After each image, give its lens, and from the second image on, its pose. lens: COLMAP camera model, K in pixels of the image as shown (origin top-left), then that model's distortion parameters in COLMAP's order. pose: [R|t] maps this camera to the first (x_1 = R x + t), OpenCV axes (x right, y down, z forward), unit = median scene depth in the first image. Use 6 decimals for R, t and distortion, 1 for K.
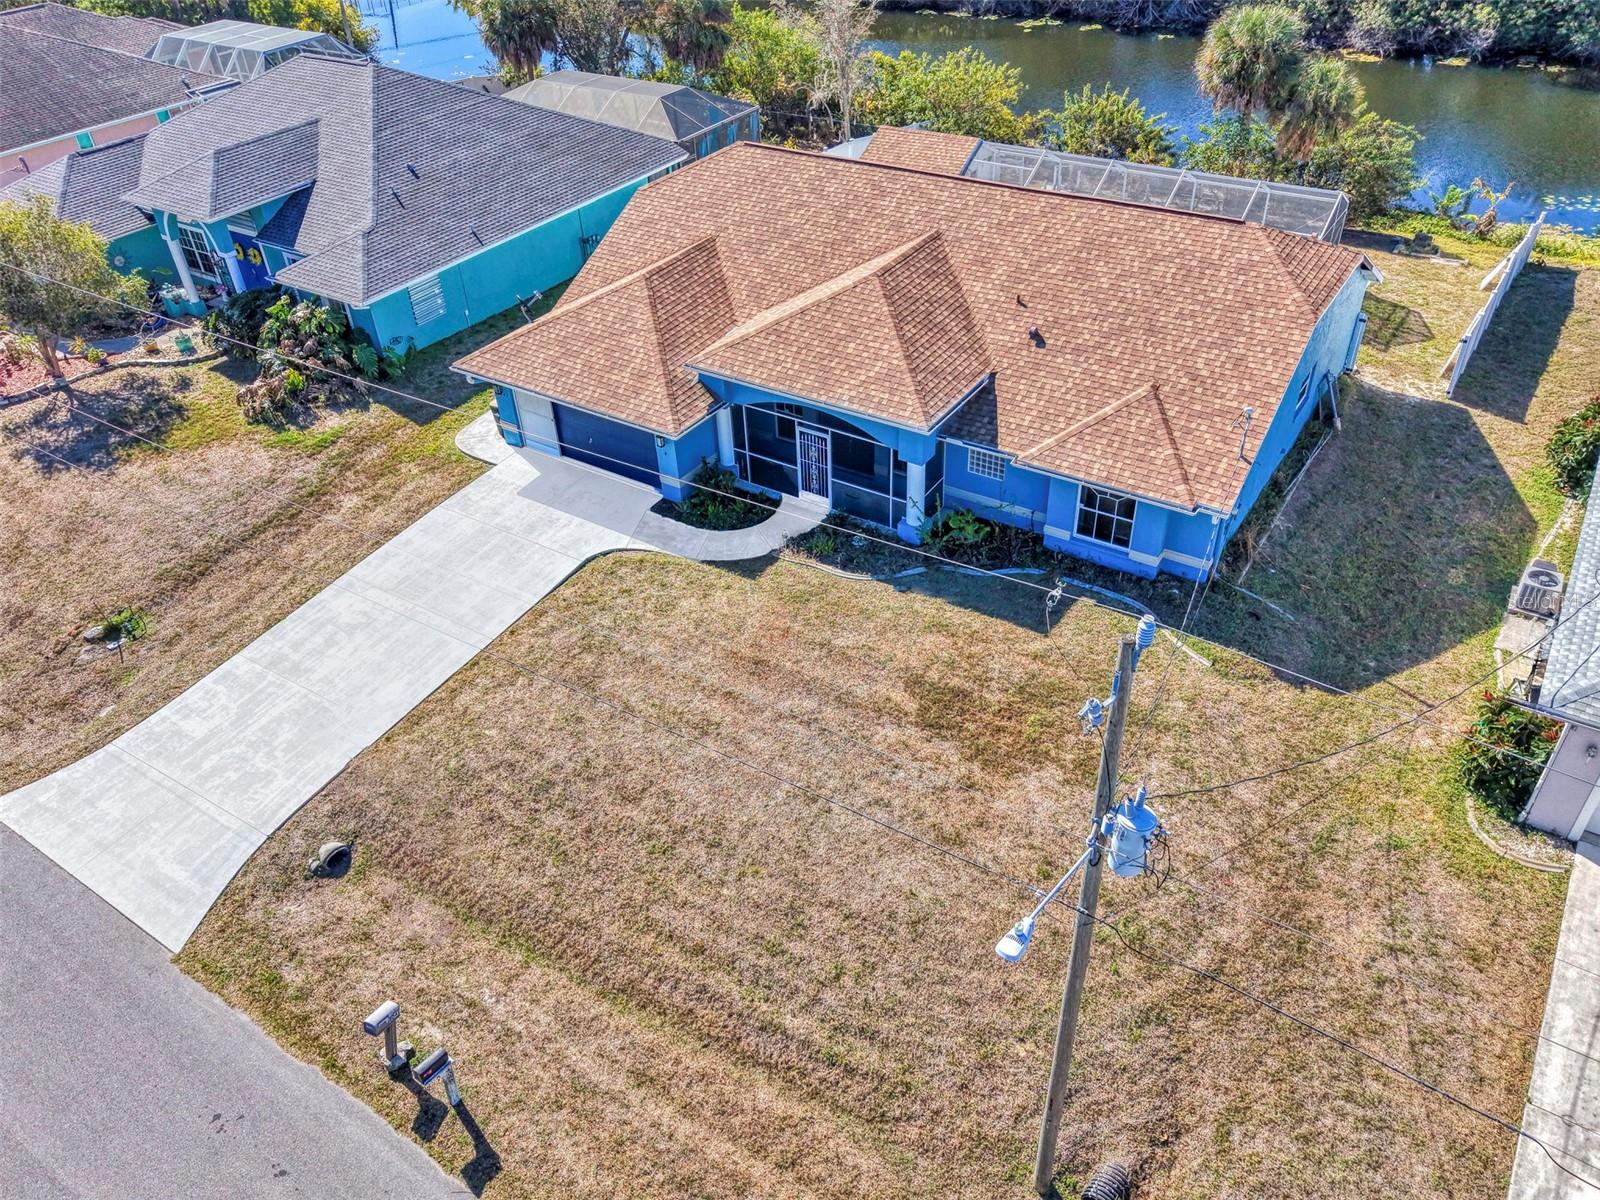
lens RADIAL K [[1180.5, 0, 800.0], [0, 1180.5, 600.0], [0, 0, 1]] dist [0.016290, -0.011915]
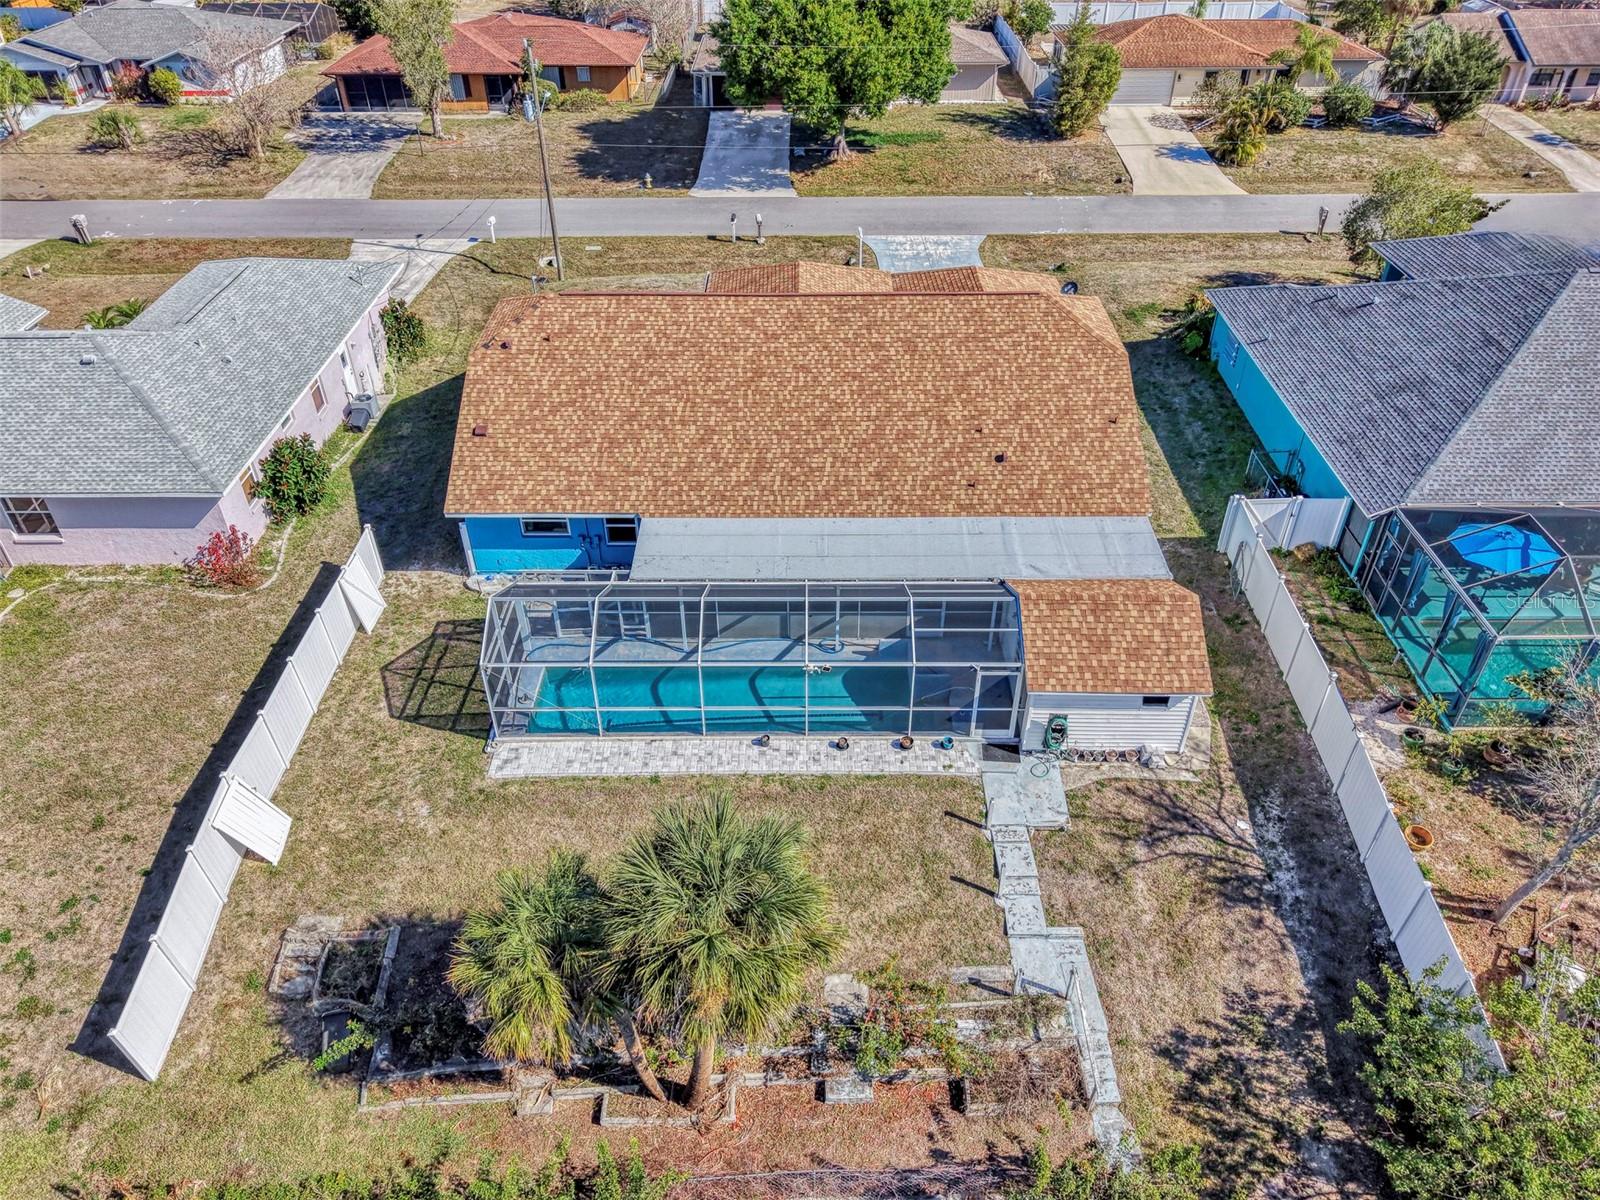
lens RADIAL K [[1122.2, 0, 797.8], [0, 1122.2, 576.3], [0, 0, 1]] dist [0.026749, -0.046475]
pose [[-0.836151, 0.361988, -0.412086, 0.752305], [-0.296625, 0.333533, 0.894857, -1.348023], [0.461372, 0.870471, -0.171509, 1.549020]]
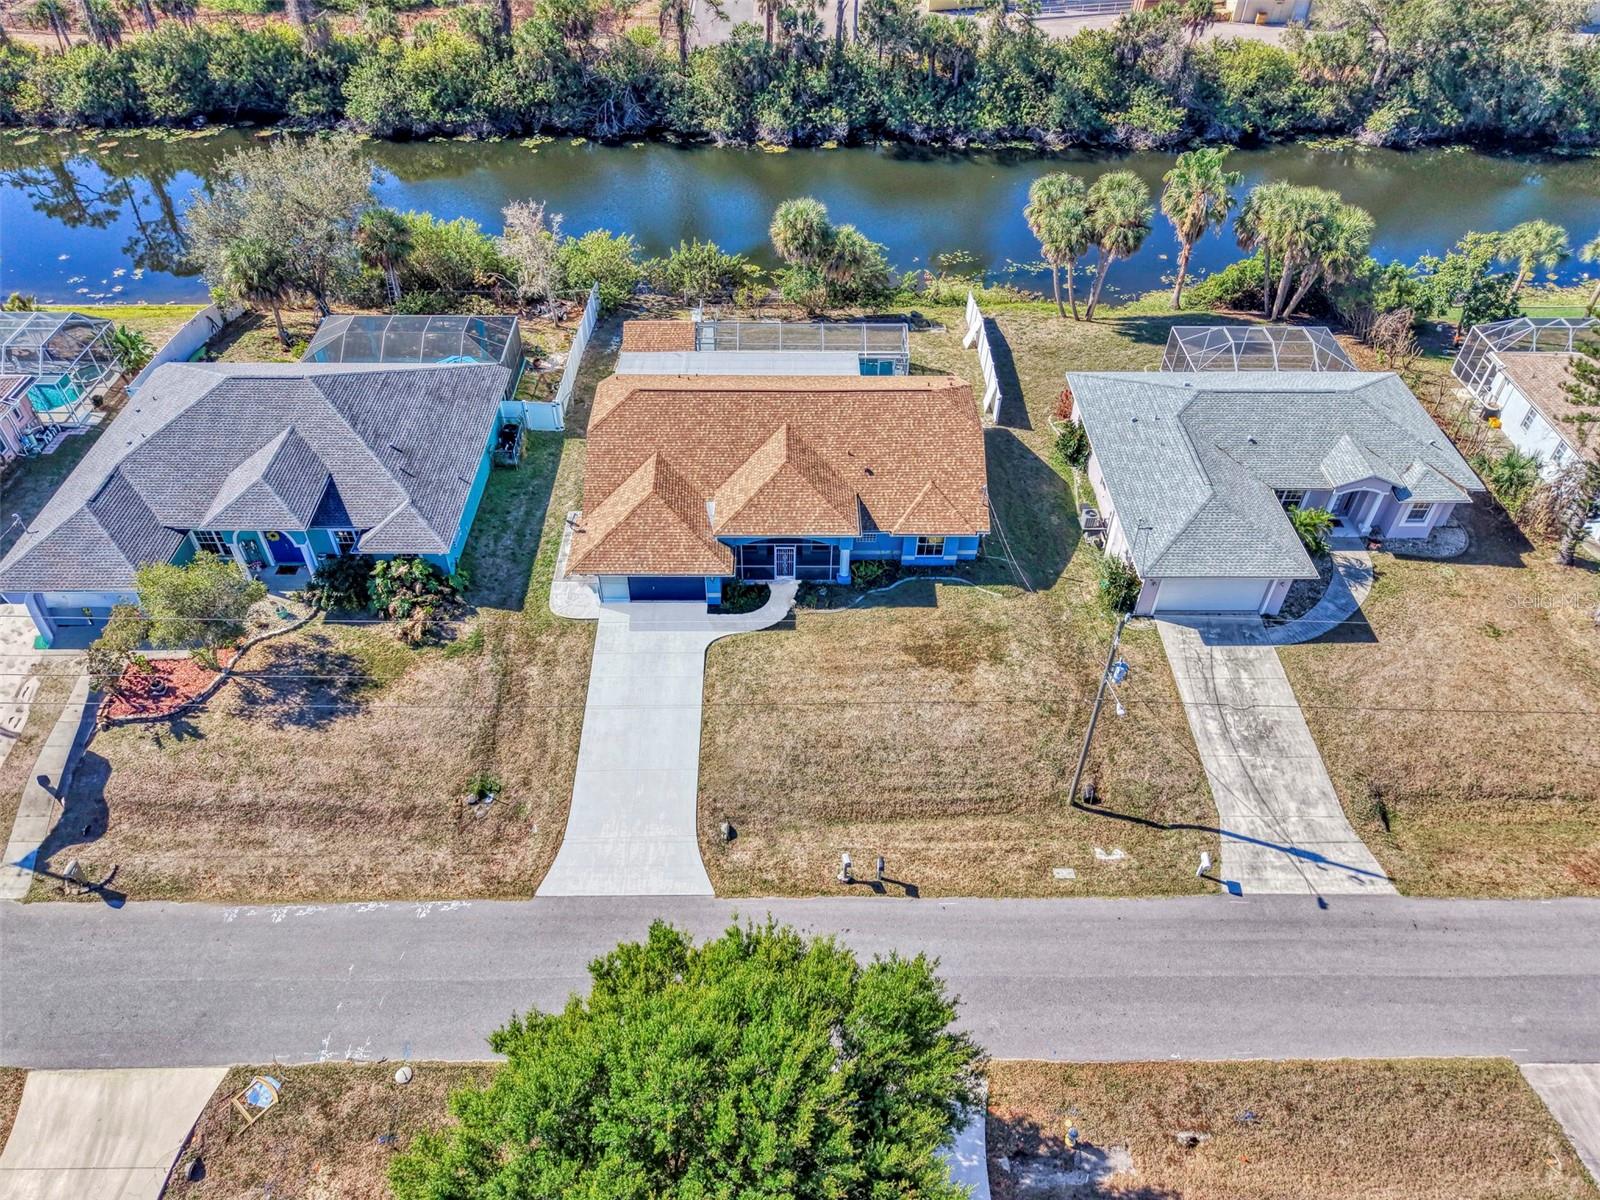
lens RADIAL K [[1097.7, 0, 800.0], [0, 1097.7, 600.0], [0, 0, 1]] dist [0.031113, -0.039057]
pose [[0.824876, -0.344978, 0.447851, -0.799352], [0.305244, 0.938602, 0.160787, -0.340959], [-0.475821, 0.004074, 0.879532, -0.592233]]
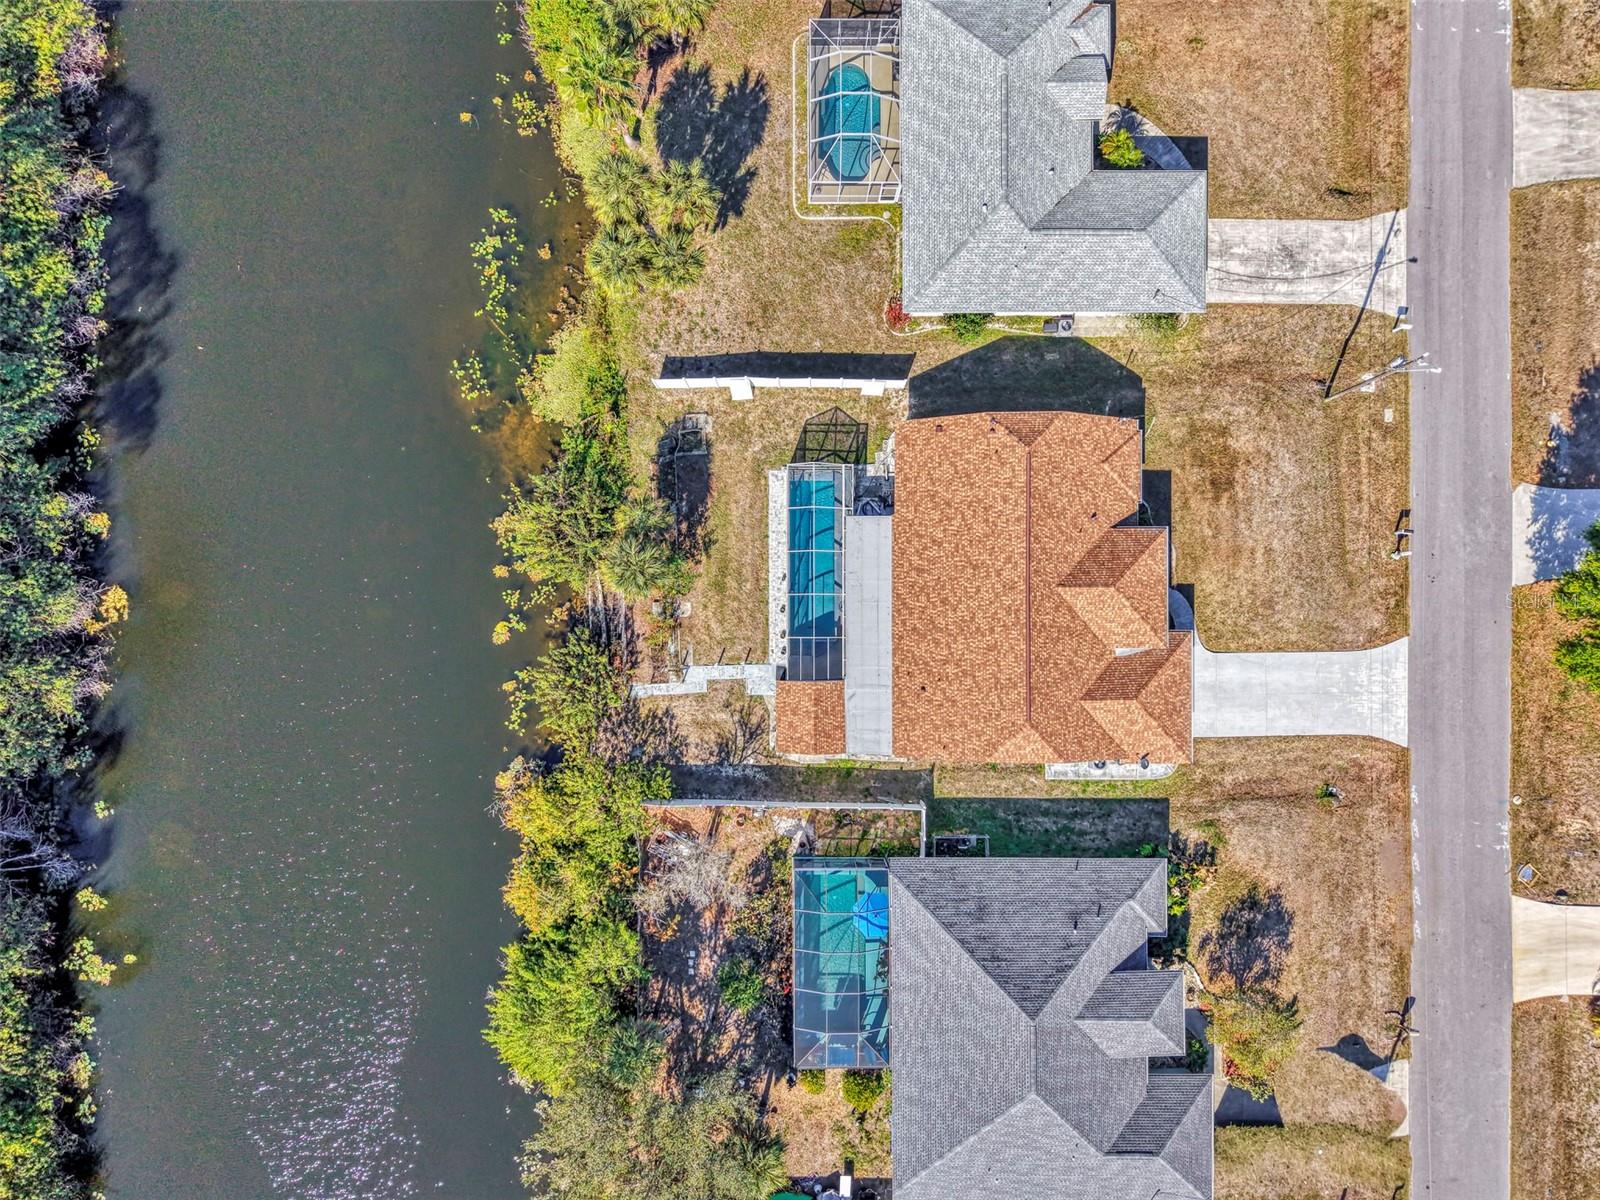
lens RADIAL K [[1116.2, 0, 794.2], [0, 1116.2, 629.9], [0, 0, 1]] dist [0.031814, -0.042537]
pose [[-0.553426, -0.832095, 0.036583, 0.255775], [0.513405, -0.306221, 0.801651, -2.327133], [-0.655847, 0.462437, 0.596672, 0.156283]]
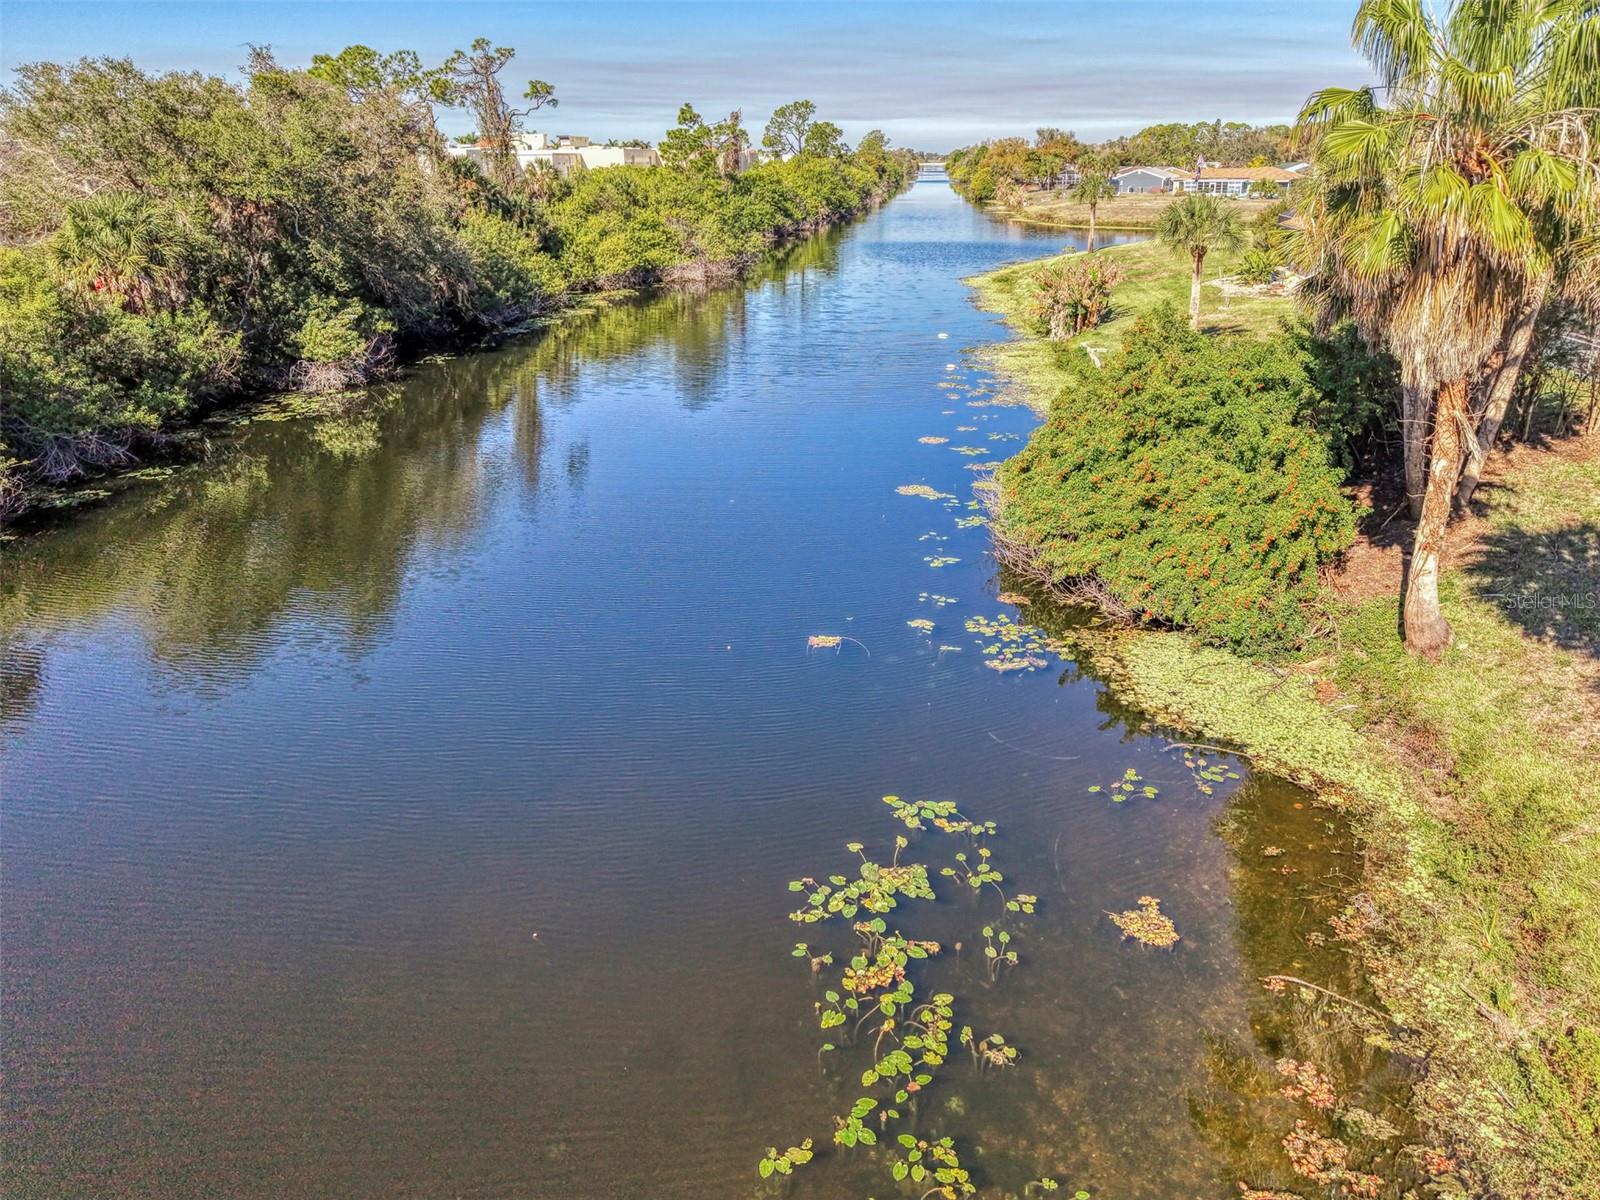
lens RADIAL K [[1097.0, 0, 808.2], [0, 1097.0, 572.4], [0, 0, 1]] dist [0.004434, -0.005222]
pose [[-0.460430, -0.272561, 0.844817, 1.013079], [0.573884, 0.634678, 0.517534, -0.864168], [-0.677246, 0.723114, -0.135806, 1.615948]]
